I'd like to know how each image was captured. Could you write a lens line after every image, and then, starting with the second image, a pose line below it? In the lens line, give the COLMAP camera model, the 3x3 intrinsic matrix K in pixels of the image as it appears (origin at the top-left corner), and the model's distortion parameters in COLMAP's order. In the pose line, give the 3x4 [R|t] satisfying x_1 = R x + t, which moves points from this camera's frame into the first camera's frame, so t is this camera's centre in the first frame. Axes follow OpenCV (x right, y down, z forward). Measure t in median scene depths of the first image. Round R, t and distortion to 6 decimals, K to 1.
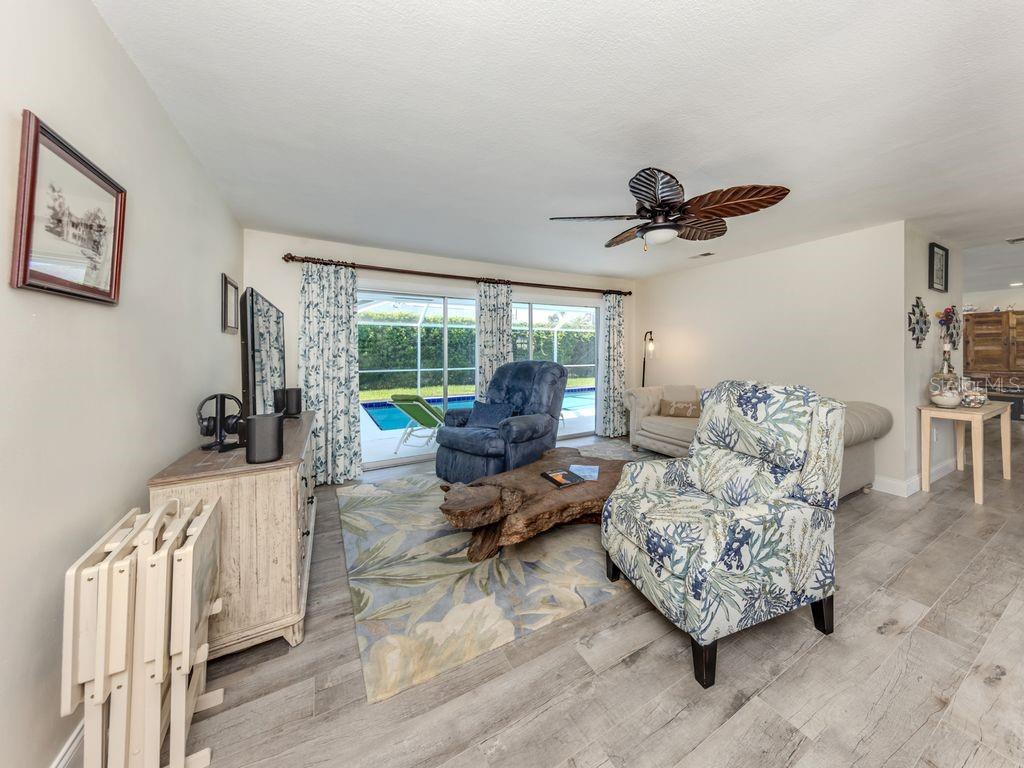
lens RADIAL K [[373.7, 0, 549.3], [0, 373.7, 345.7], [0, 0, 1]] dist [0.001871, -0.000133]
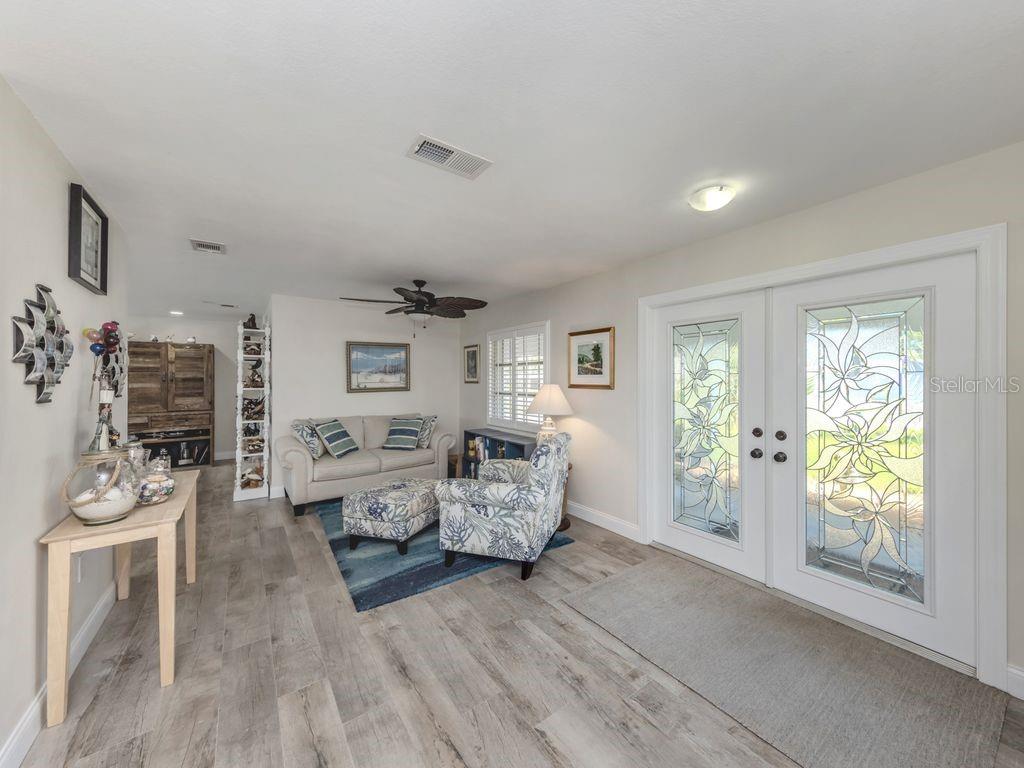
lens RADIAL K [[392.8, 0, 546.6], [0, 392.8, 383.3], [0, 0, 1]] dist [0.002292, 0.000263]
pose [[-0.108971, -0.006456, 0.994024, 0.428386], [-0.010887, 0.999927, 0.005301, -0.023605], [-0.993985, -0.010244, -0.109034, 0.430078]]
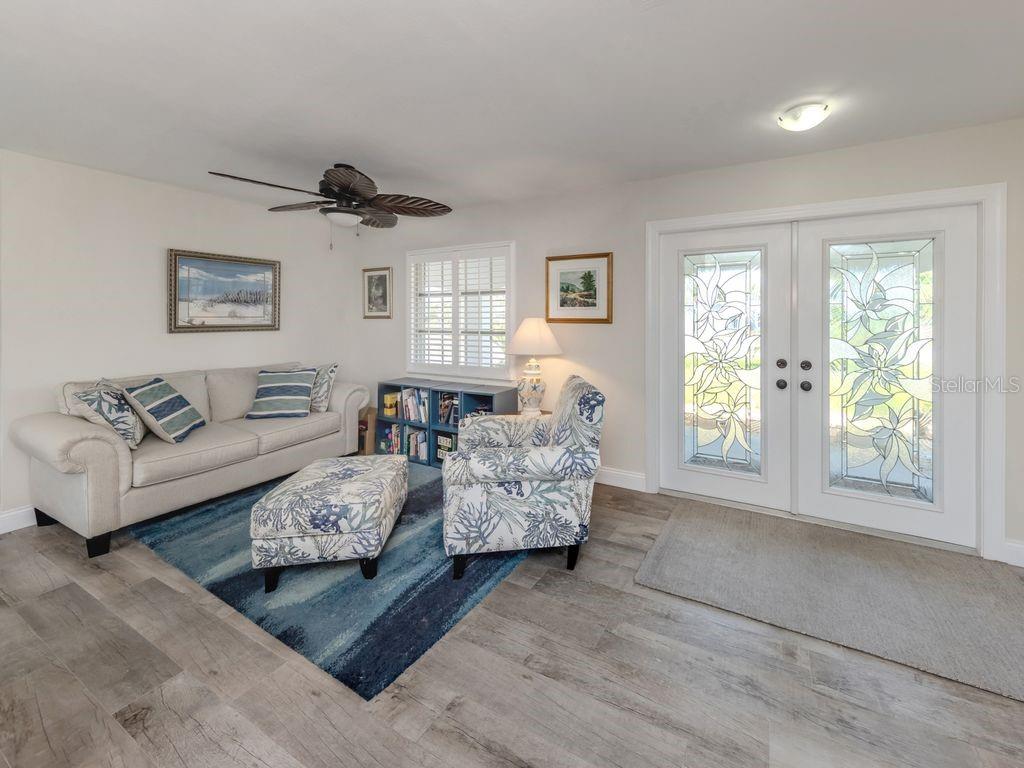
lens RADIAL K [[415.3, 0, 581.7], [0, 415.3, 321.1], [0, 0, 1]] dist [0.003856, -0.000430]
pose [[-0.524647, -0.004457, 0.851308, 0.646404], [-0.007699, 0.999970, 0.000491, -0.009772], [-0.851285, -0.006296, -0.524666, 0.694263]]
